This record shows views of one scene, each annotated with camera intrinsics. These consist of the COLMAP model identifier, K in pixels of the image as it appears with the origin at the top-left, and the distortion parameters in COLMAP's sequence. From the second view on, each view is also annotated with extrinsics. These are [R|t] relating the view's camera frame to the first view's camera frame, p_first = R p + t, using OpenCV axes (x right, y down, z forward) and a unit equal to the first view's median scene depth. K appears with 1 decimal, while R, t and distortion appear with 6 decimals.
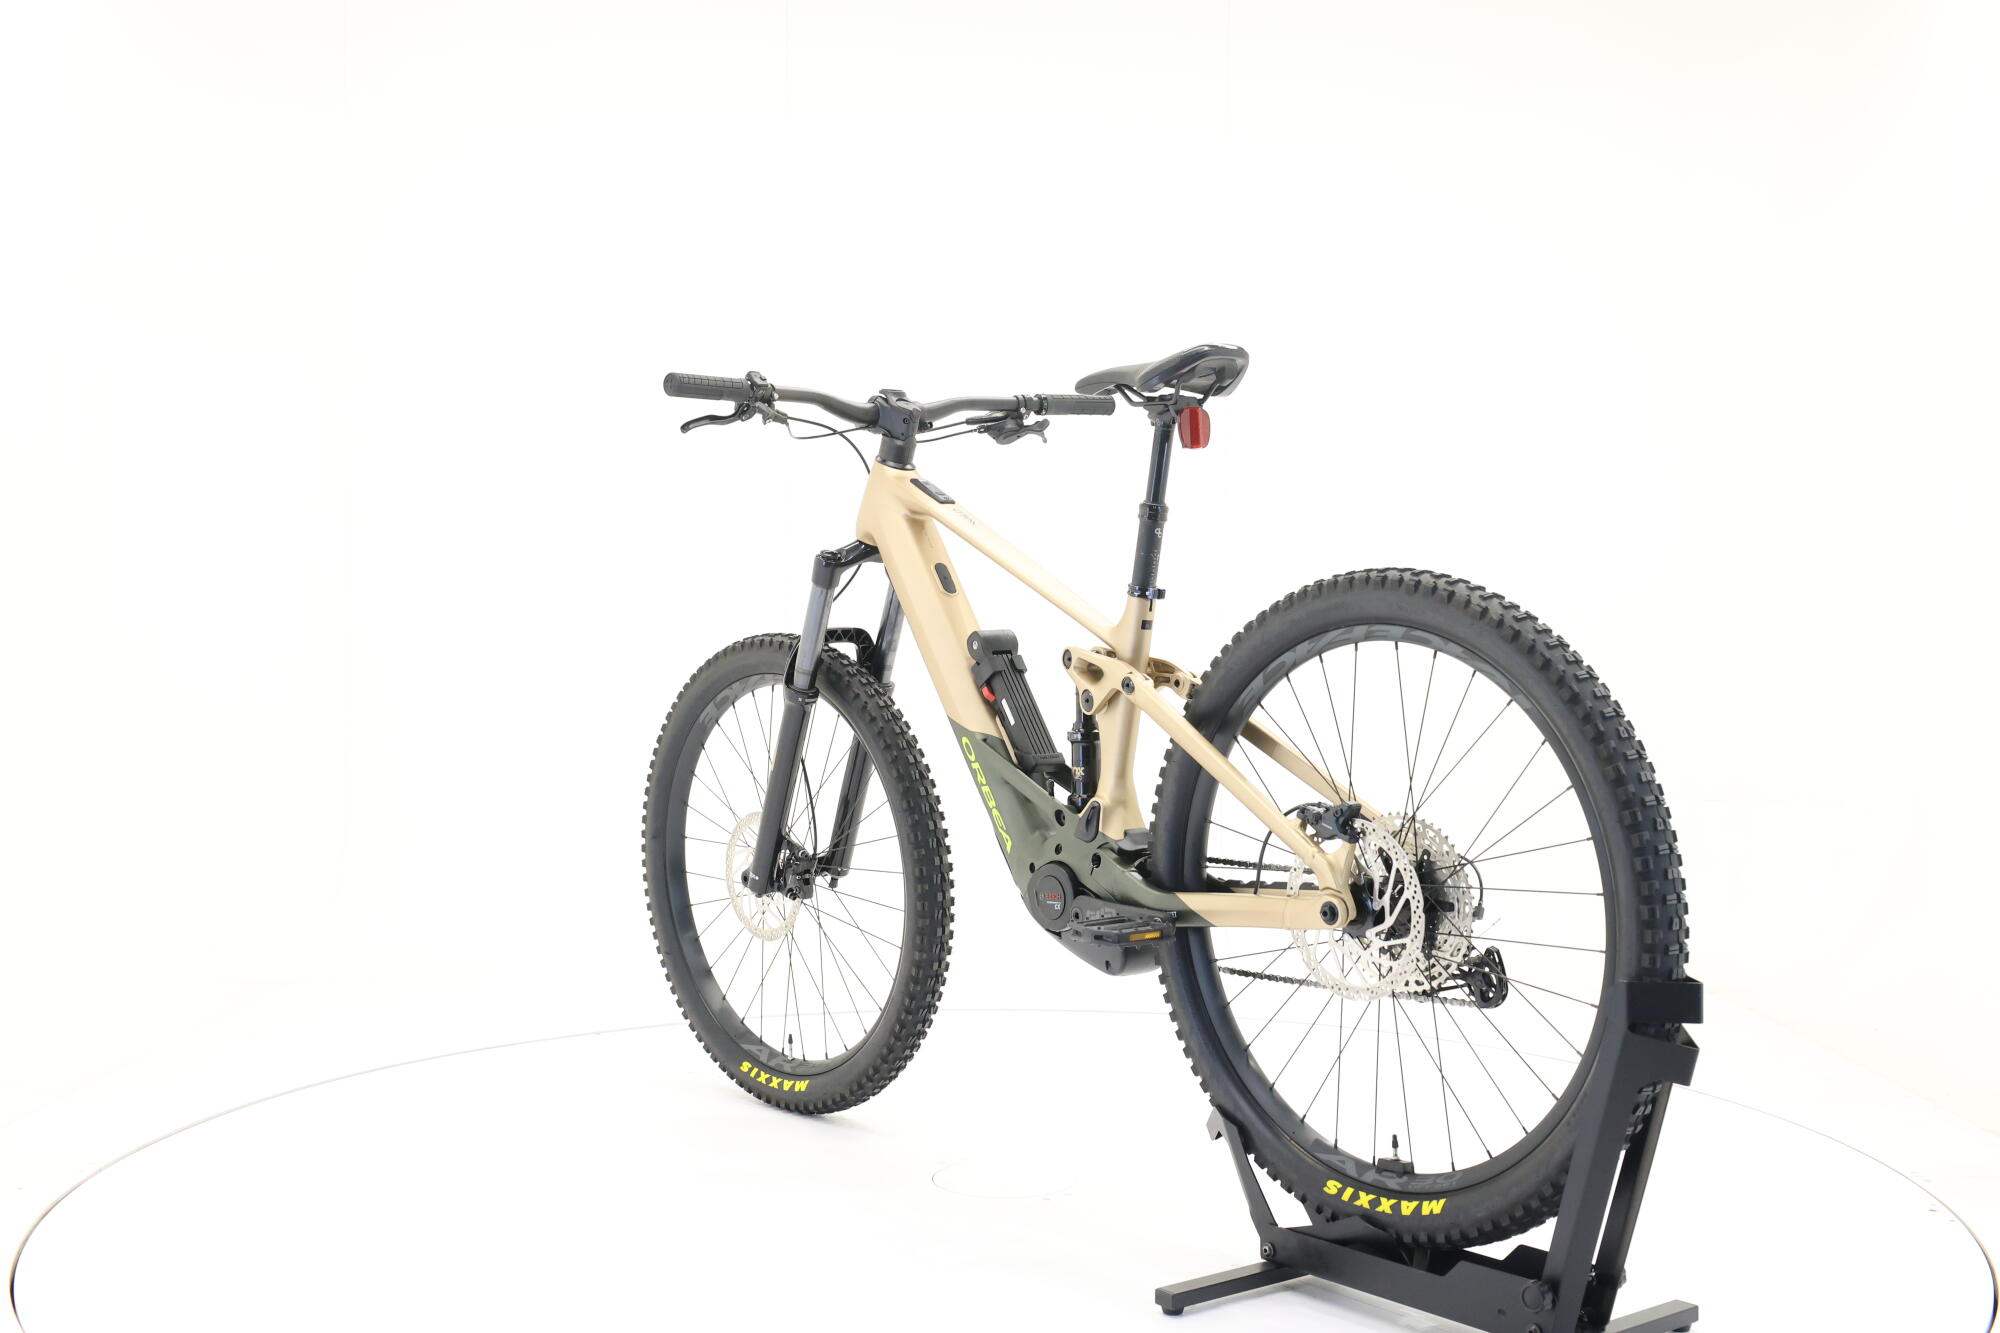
lens RADIAL K [[2148.3, 0, 1000.0], [0, 2148.3, 666.5], [0, 0, 1]] dist [0.002111, 0.007851]
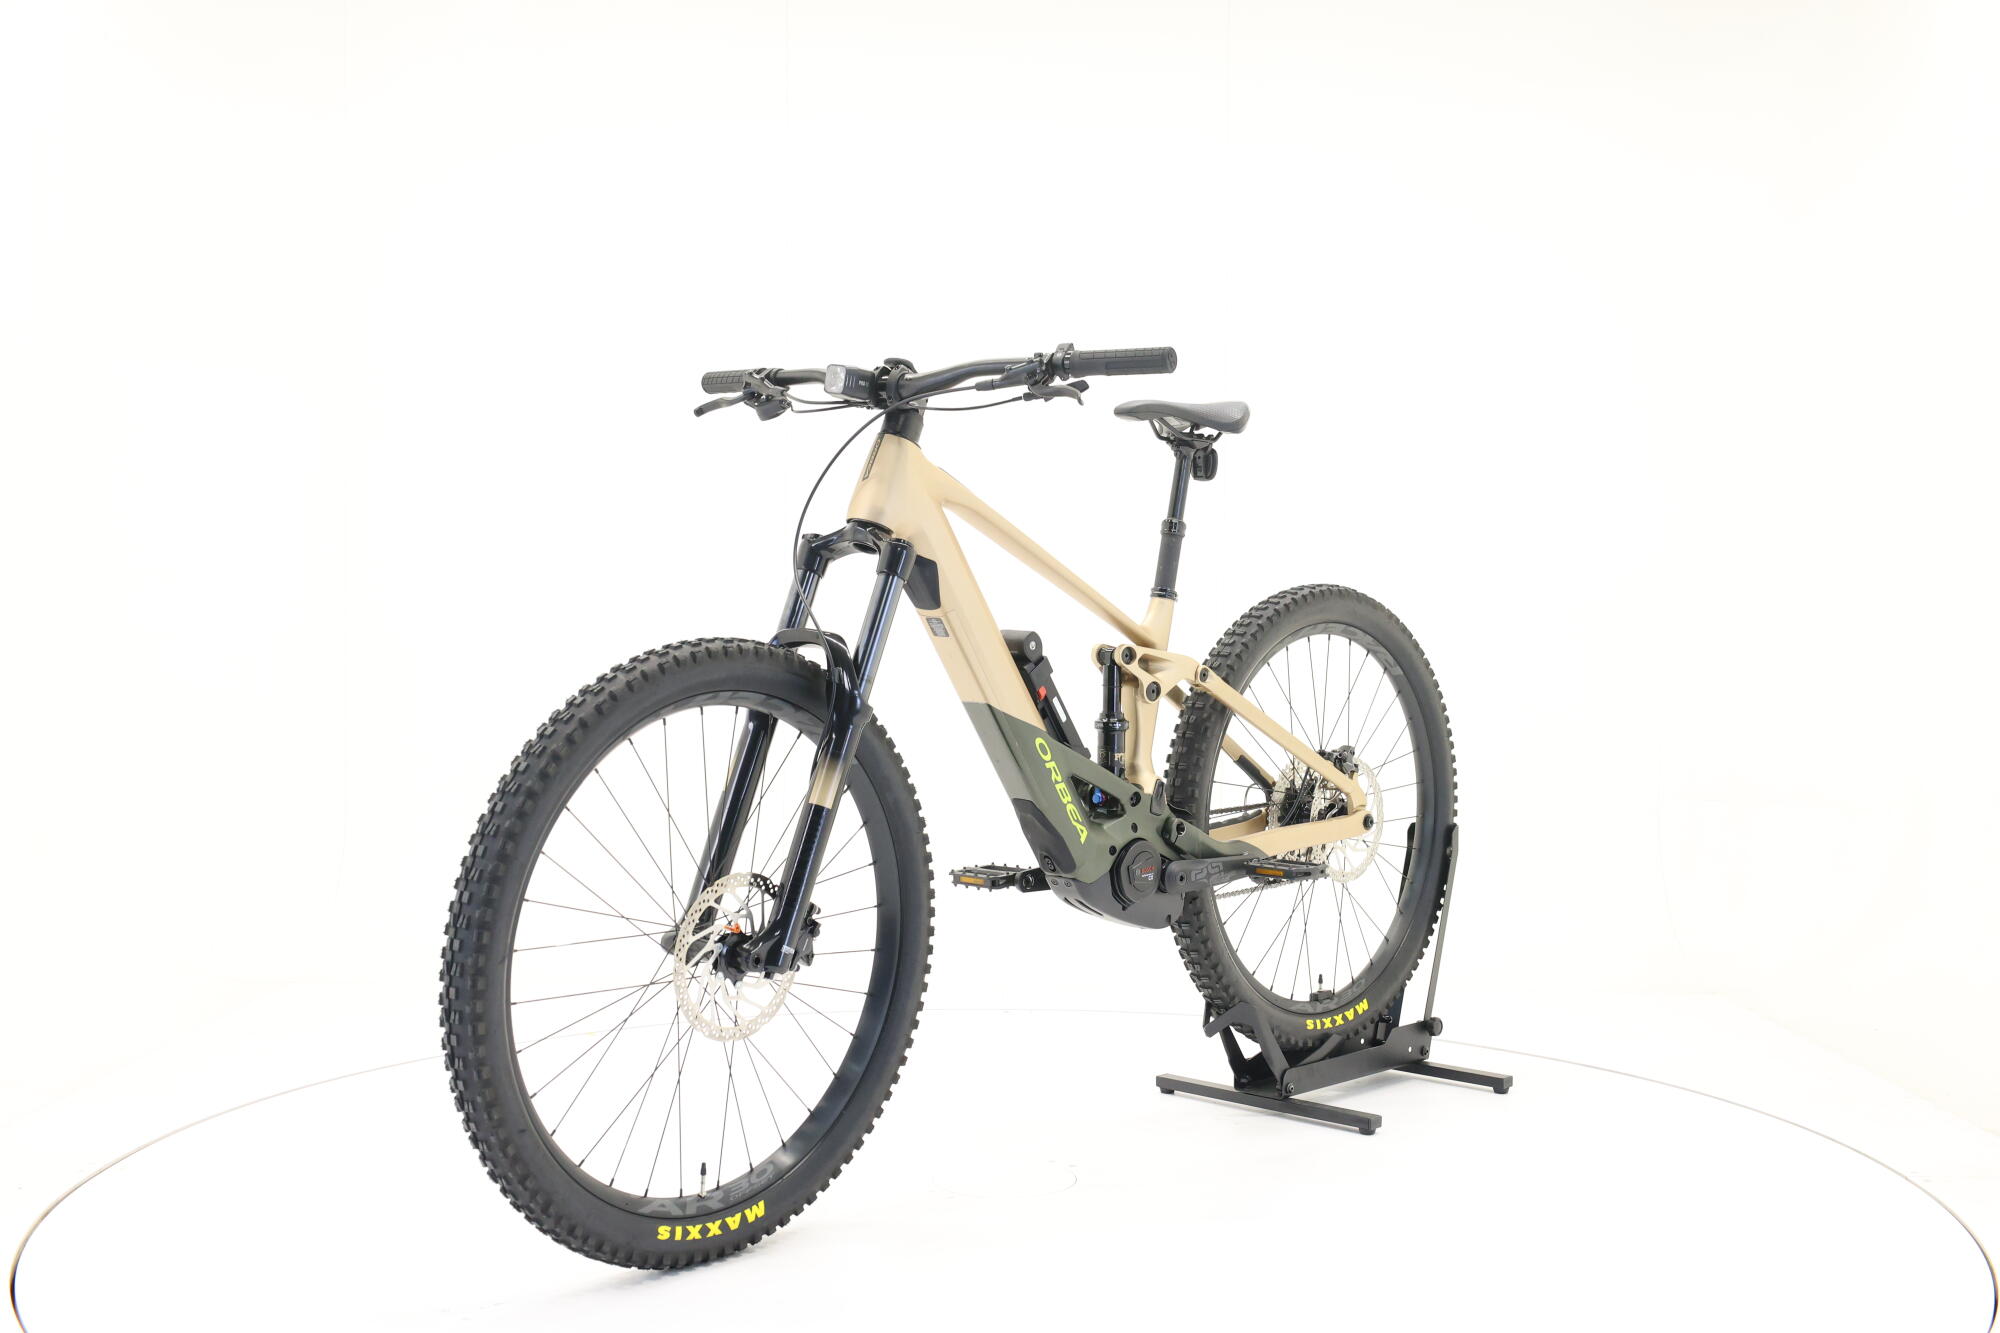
lens RADIAL K [[2148.3, 0, 1000.0], [0, 2148.3, 666.5], [0, 0, 1]] dist [0.002111, 0.007851]
pose [[-0.135151, -0.025420, 0.990499, -1.095086], [0.017841, 0.999446, 0.028084, -0.031204], [-0.990664, 0.021467, -0.134623, 1.261147]]
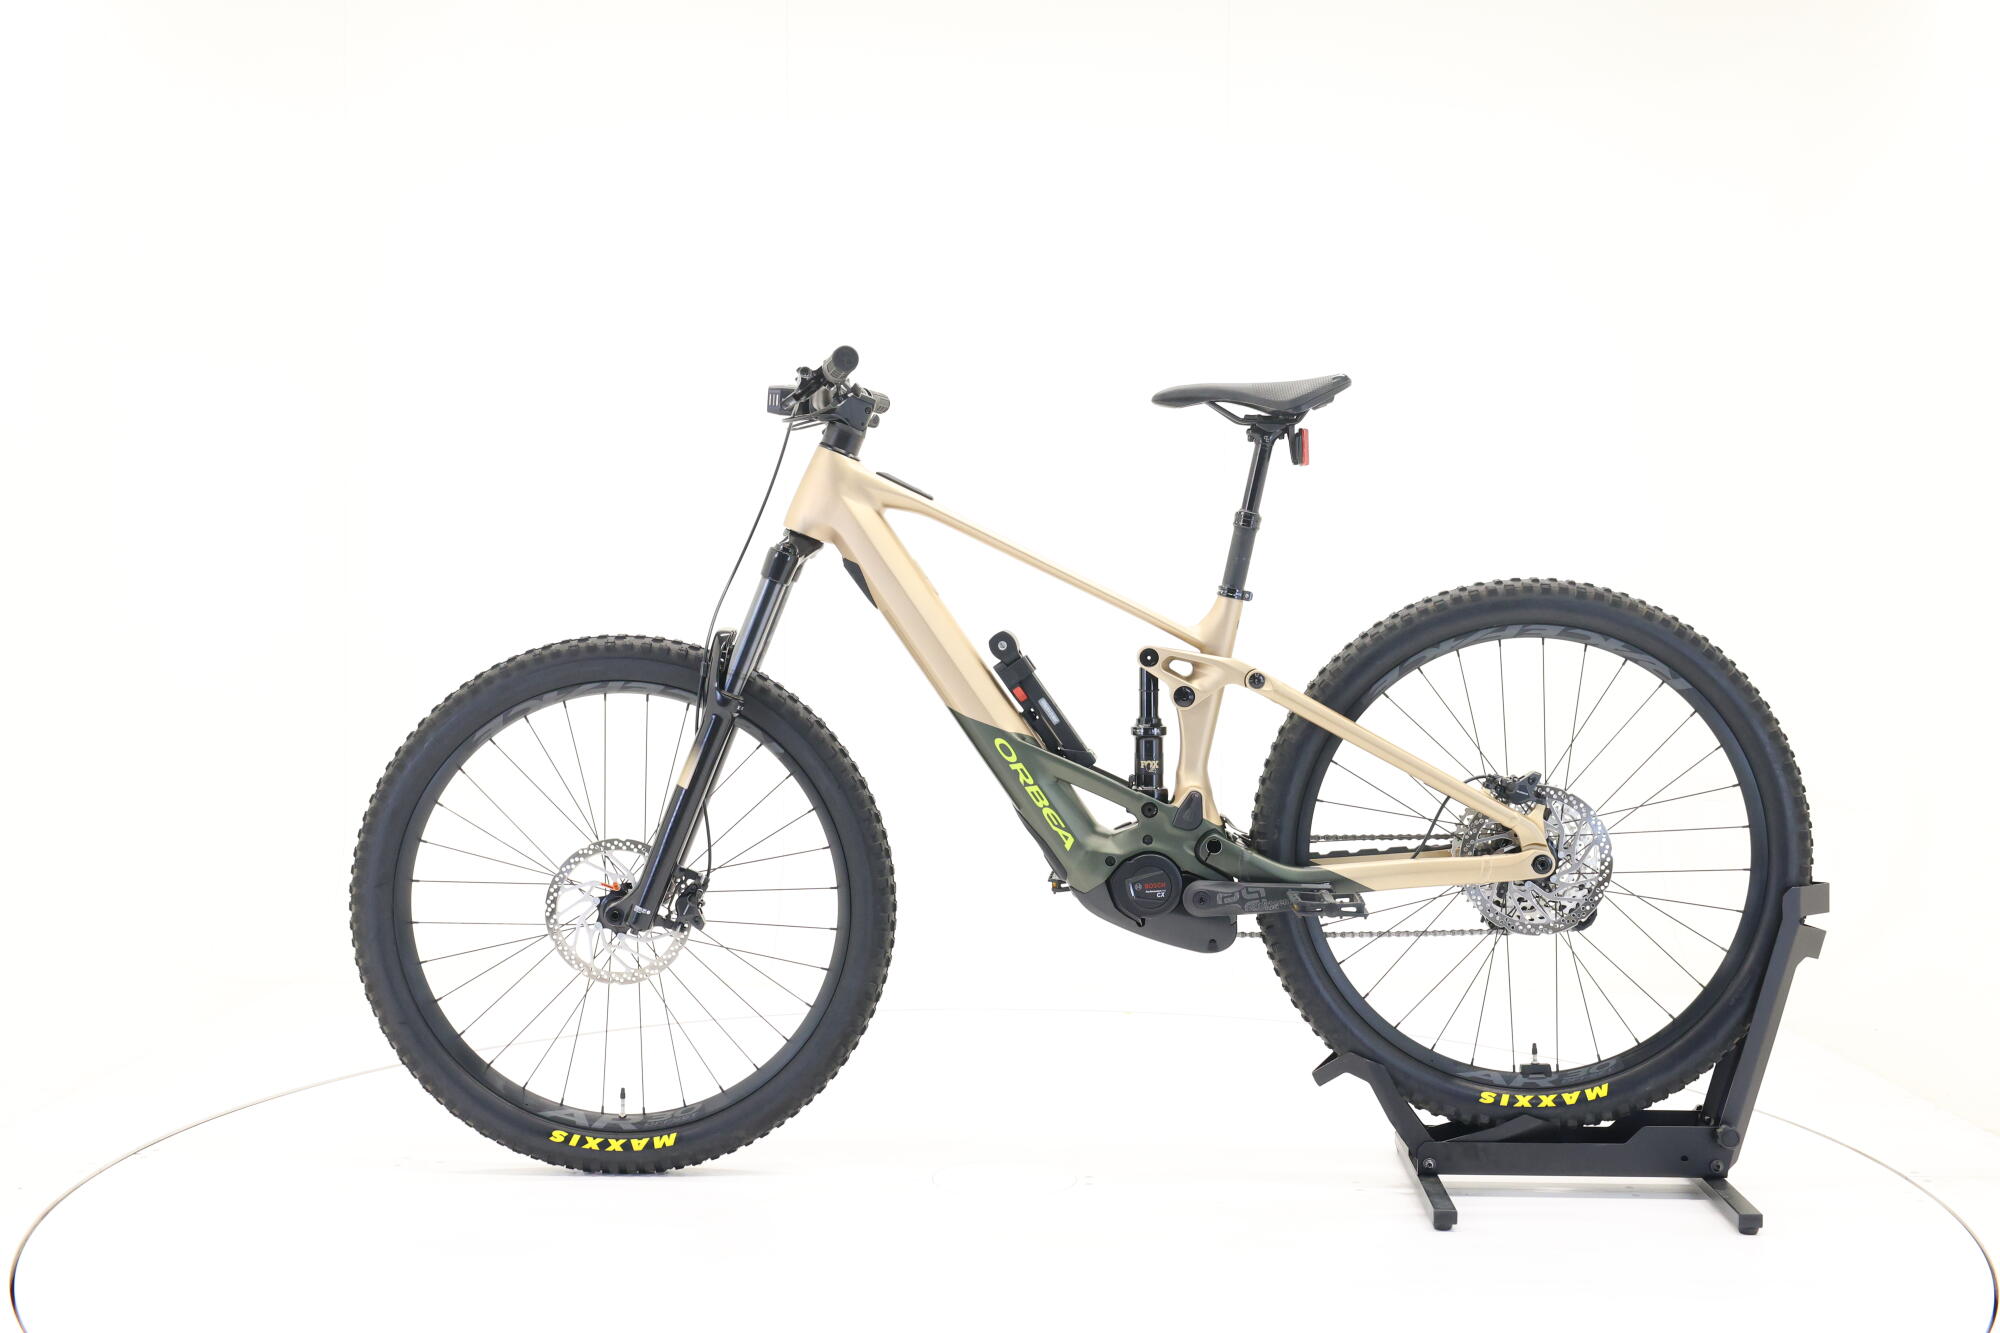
lens RADIAL K [[2148.3, 0, 1000.0], [0, 2148.3, 666.5], [0, 0, 1]] dist [0.002111, 0.007851]
pose [[0.661052, -0.019300, 0.750092, -0.830597], [0.015266, 0.999808, 0.012271, -0.013600], [-0.750185, 0.003339, 0.661220, 0.377814]]
